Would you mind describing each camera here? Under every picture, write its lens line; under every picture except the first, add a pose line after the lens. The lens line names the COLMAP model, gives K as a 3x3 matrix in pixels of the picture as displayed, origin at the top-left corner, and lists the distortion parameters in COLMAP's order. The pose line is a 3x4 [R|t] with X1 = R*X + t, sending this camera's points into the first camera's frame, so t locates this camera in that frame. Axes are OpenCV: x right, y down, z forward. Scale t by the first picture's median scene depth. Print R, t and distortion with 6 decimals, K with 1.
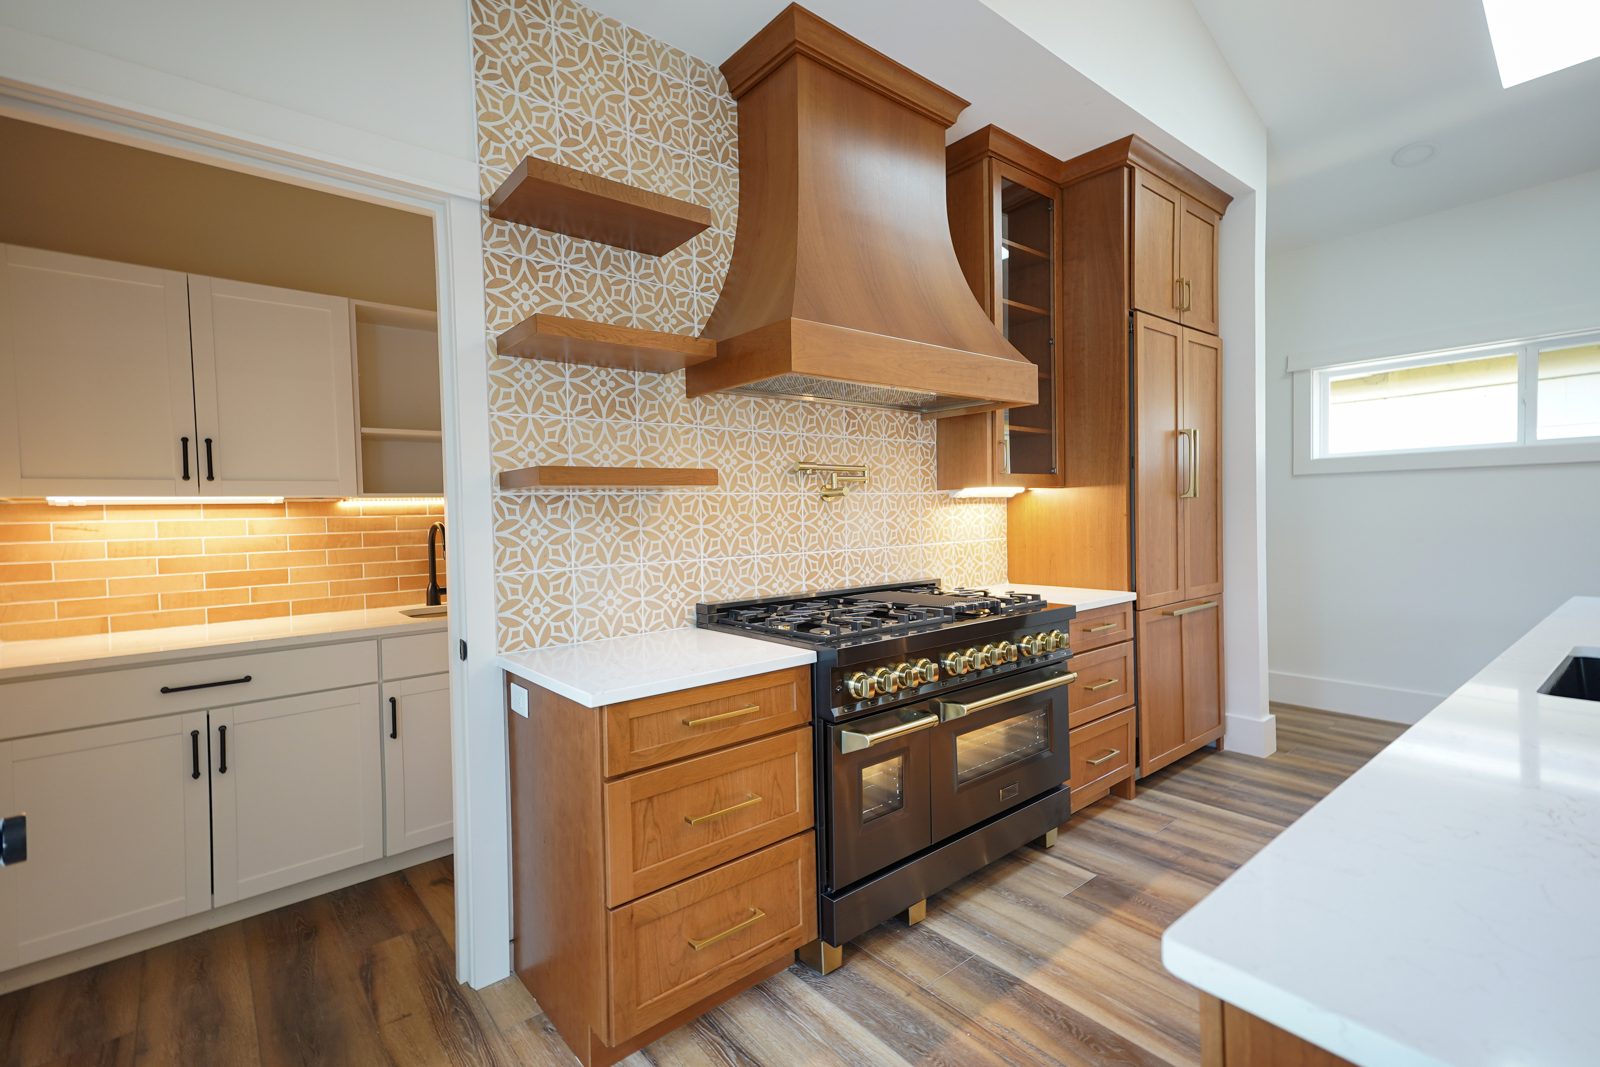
lens RADIAL K [[724.6, 0, 793.8], [0, 724.6, 527.6], [0, 0, 1]] dist [0.028346, 0.001677]
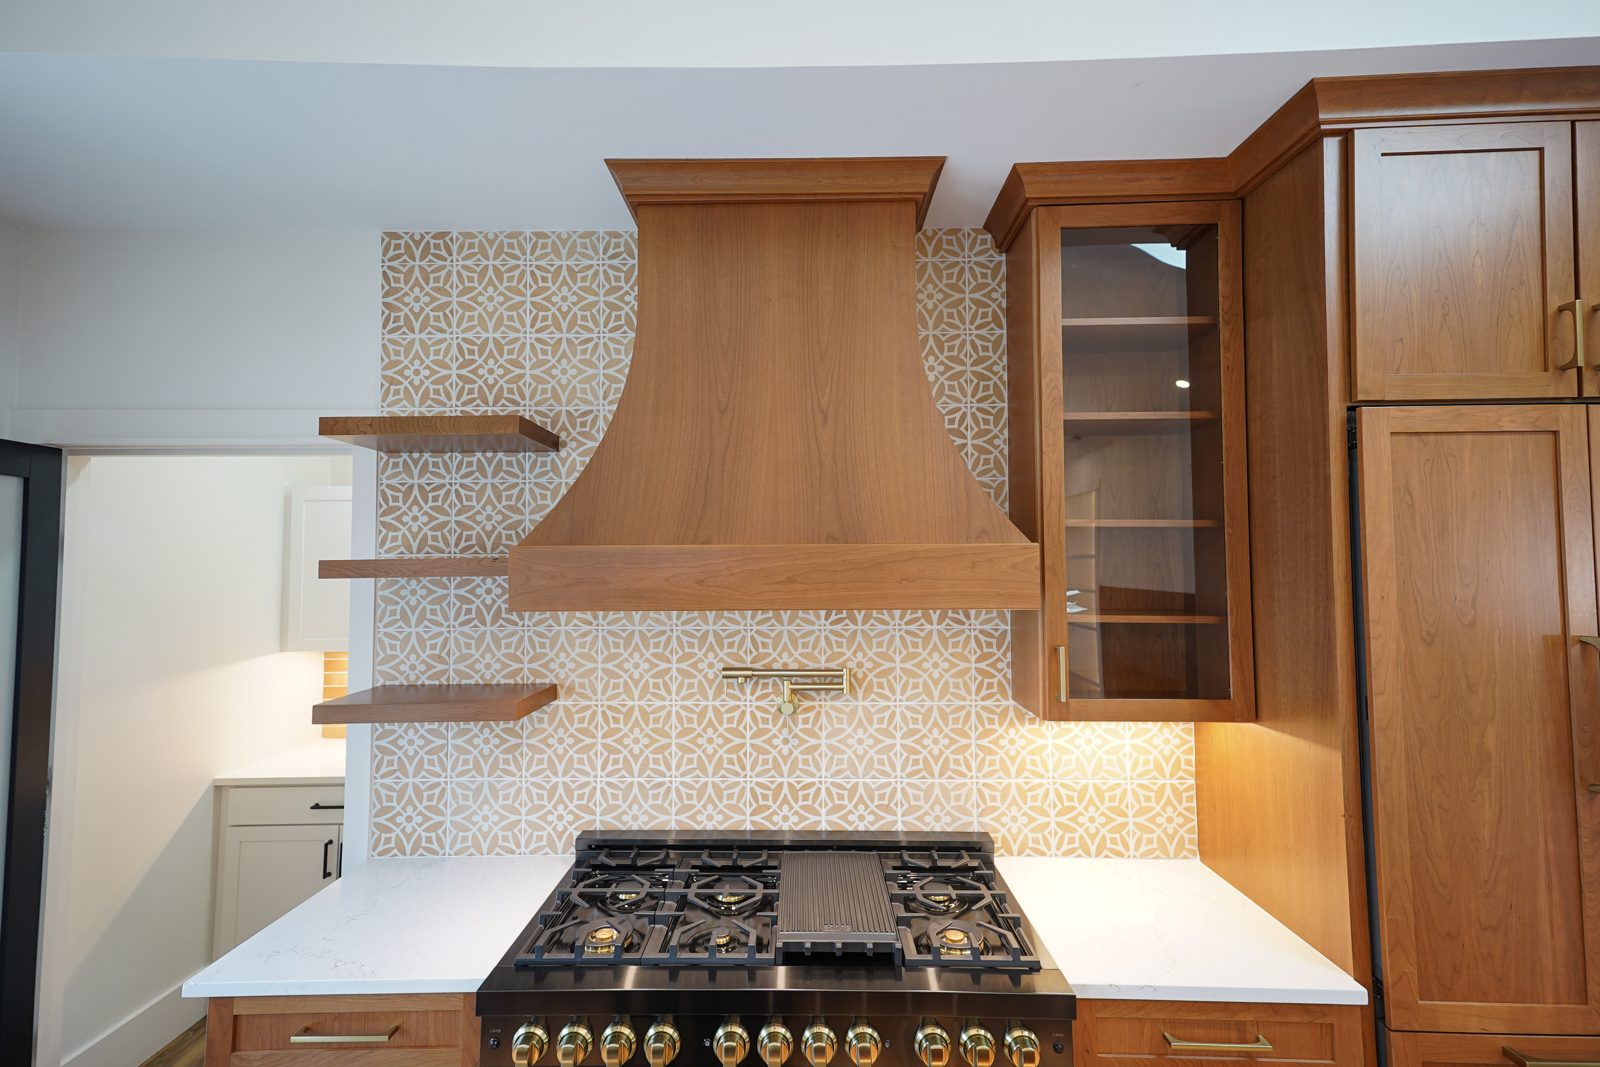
lens RADIAL K [[724.6, 0, 794.2], [0, 724.6, 528.7], [0, 0, 1]] dist [0.028346, 0.001677]
pose [[0.759173, -0.009296, -0.650823, 0.685822], [-0.026653, 0.998615, -0.045354, -0.244533], [0.650343, 0.051777, 0.757874, 0.502705]]
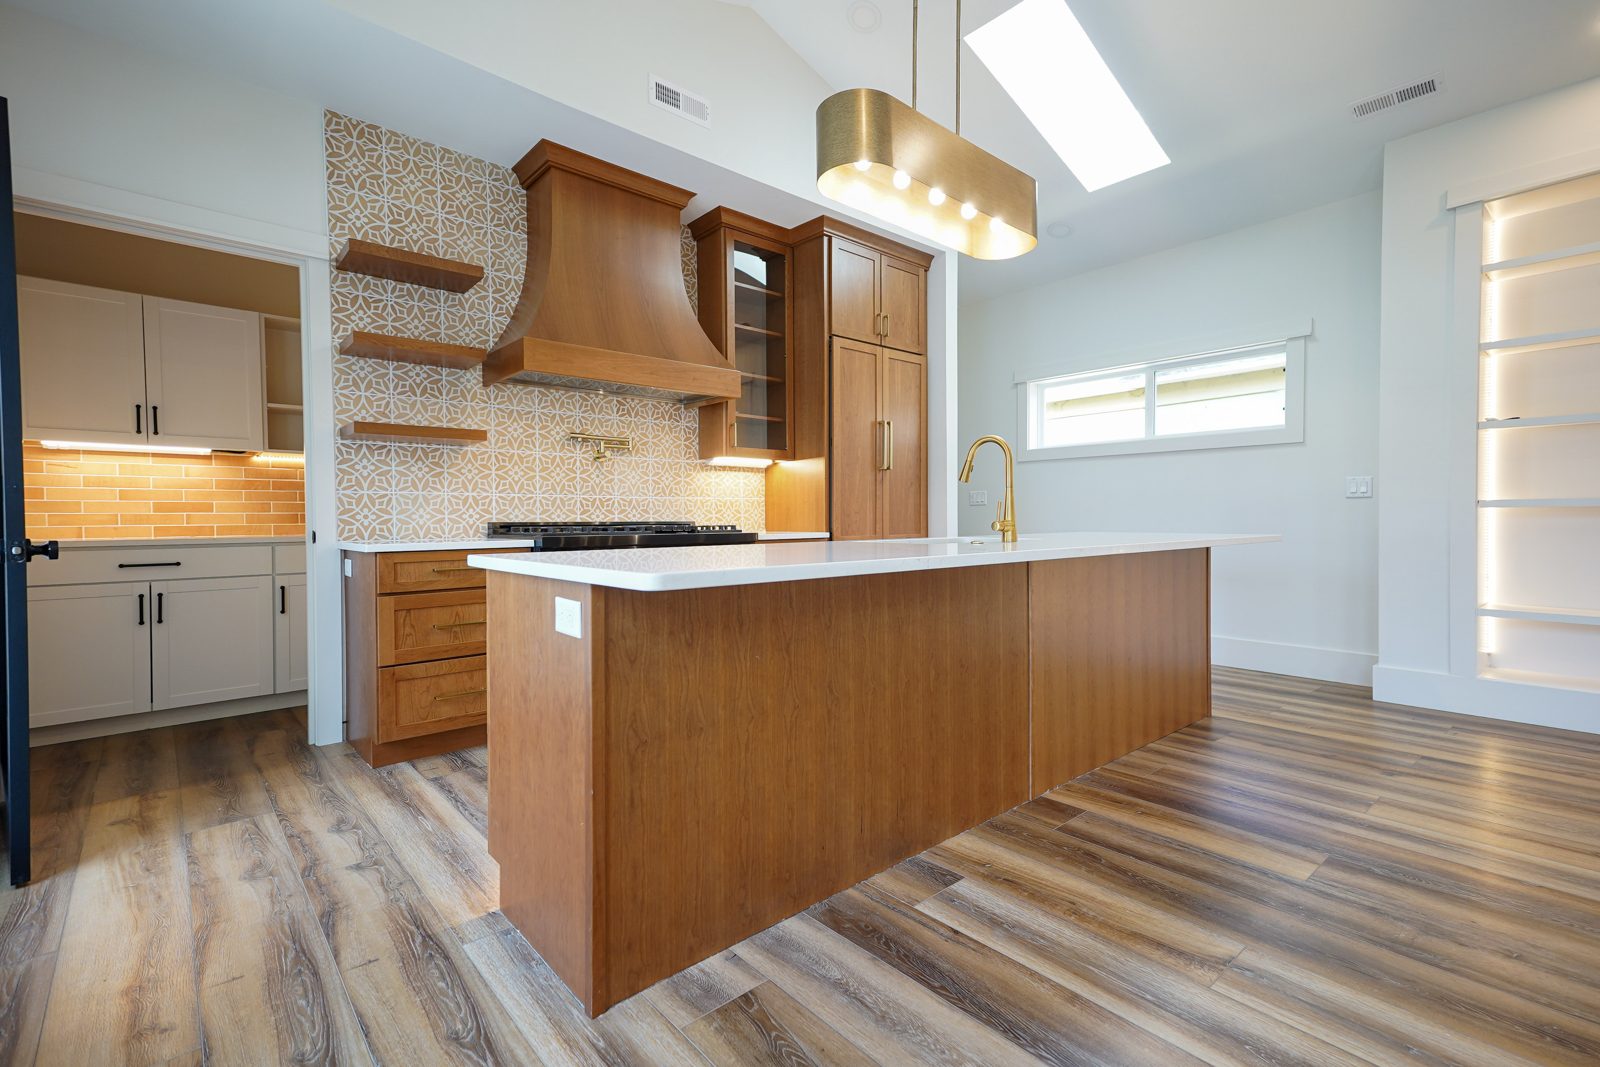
lens RADIAL K [[724.6, 0, 799.9], [0, 724.6, 529.1], [0, 0, 1]] dist [0.028346, 0.001677]
pose [[0.999405, 0.015473, 0.030820, 0.499308], [-0.015274, 0.999861, -0.006669, 0.126243], [-0.030919, 0.006195, 0.999503, -0.572006]]
